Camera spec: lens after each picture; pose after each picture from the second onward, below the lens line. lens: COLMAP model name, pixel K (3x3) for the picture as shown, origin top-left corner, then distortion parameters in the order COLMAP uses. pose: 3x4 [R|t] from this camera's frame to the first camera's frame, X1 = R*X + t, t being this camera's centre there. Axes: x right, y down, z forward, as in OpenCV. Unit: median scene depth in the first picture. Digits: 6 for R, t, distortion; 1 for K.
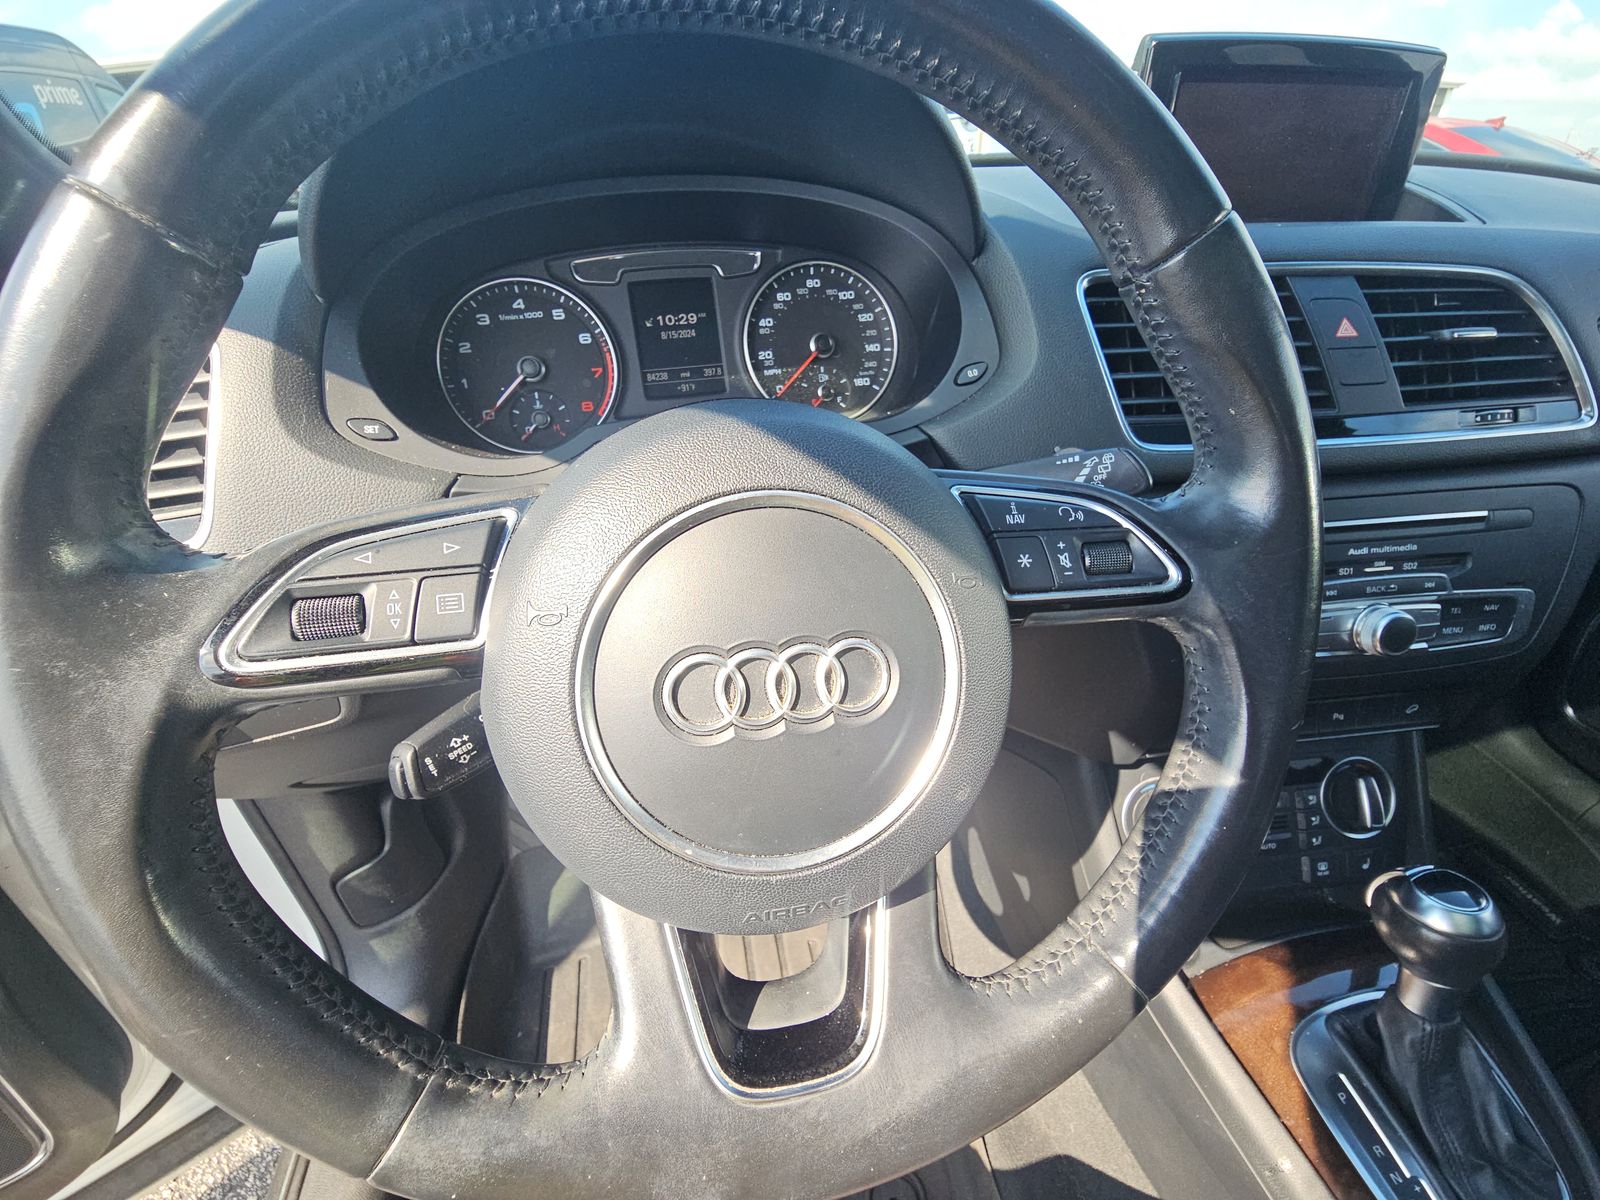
lens RADIAL K [[643.2, 0, 802.6], [0, 643.2, 602.8], [0, 0, 1]] dist [-0.009712, -0.000144]
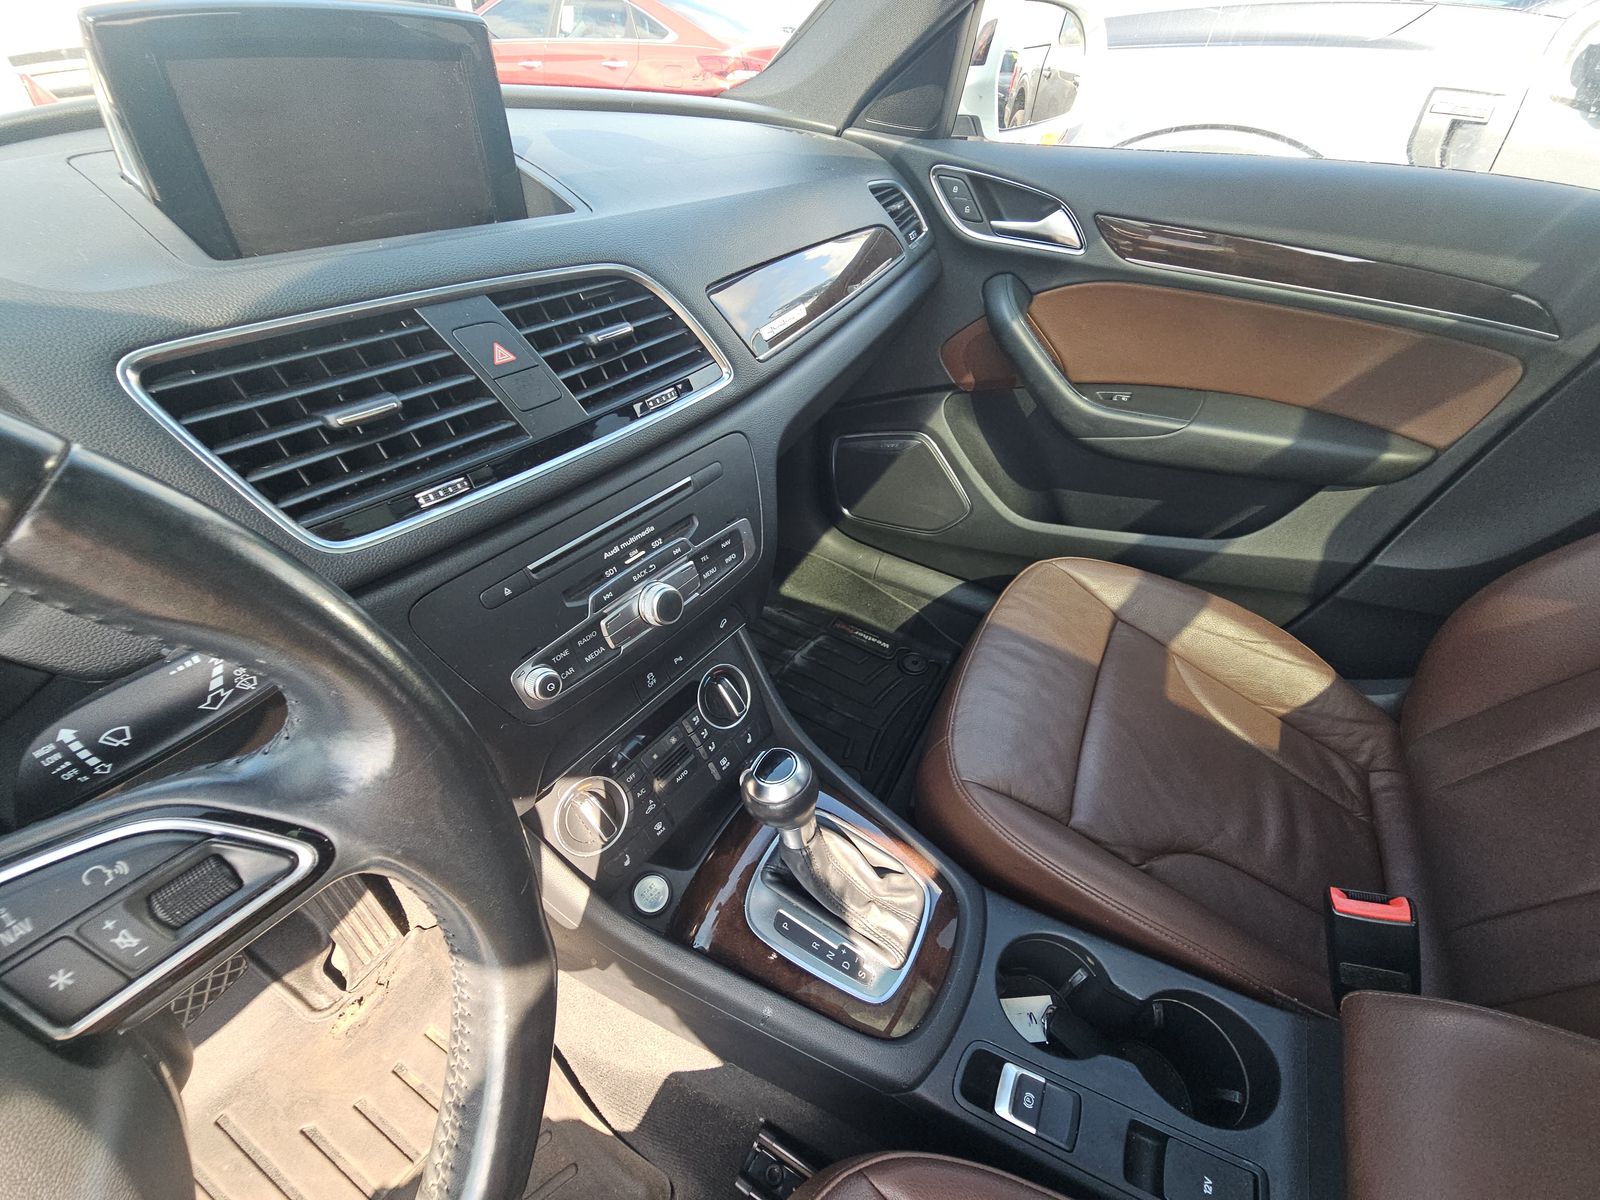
lens RADIAL K [[643.2, 0, 803.6], [0, 643.2, 604.3], [0, 0, 1]] dist [-0.009712, -0.000144]
pose [[0.656453, -0.445906, 0.608471, 0.373409], [0.340945, 0.894890, 0.287972, -0.203759], [-0.672923, 0.018415, 0.739483, -0.033373]]
